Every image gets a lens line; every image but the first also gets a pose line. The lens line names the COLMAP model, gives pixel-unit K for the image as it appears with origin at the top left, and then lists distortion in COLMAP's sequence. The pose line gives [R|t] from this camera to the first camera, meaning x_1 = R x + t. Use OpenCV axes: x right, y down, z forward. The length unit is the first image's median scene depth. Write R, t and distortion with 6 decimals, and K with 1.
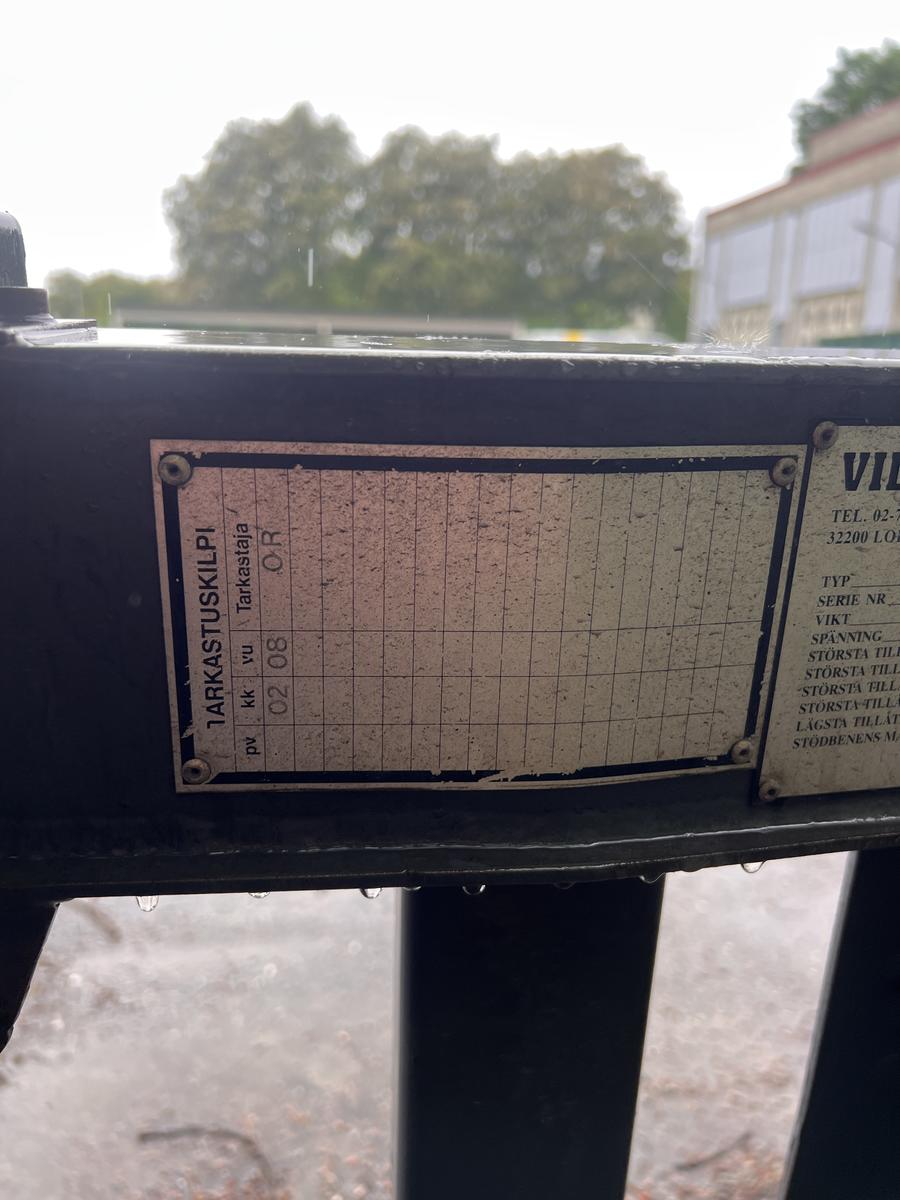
lens RADIAL K [[900.3, 0, 446.1], [0, 900.3, 606.6], [0, 0, 1]] dist [0.026113, -0.034004]
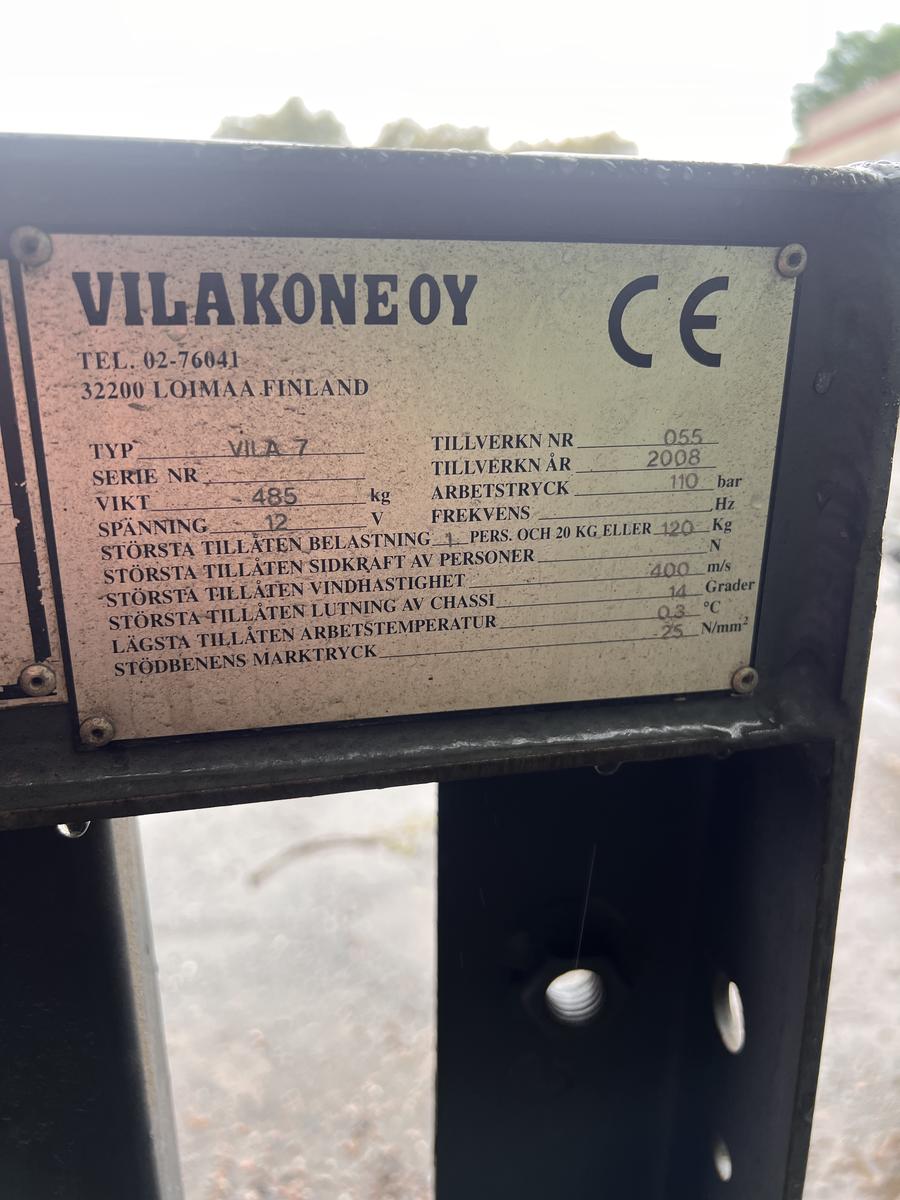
lens RADIAL K [[900.3, 0, 454.7], [0, 900.3, 596.6], [0, 0, 1]] dist [0.026113, -0.034004]
pose [[0.999724, -0.022181, -0.007715, 0.683554], [0.022162, 0.999751, -0.002569, 0.097687], [0.007770, 0.002397, 0.999967, 0.227128]]
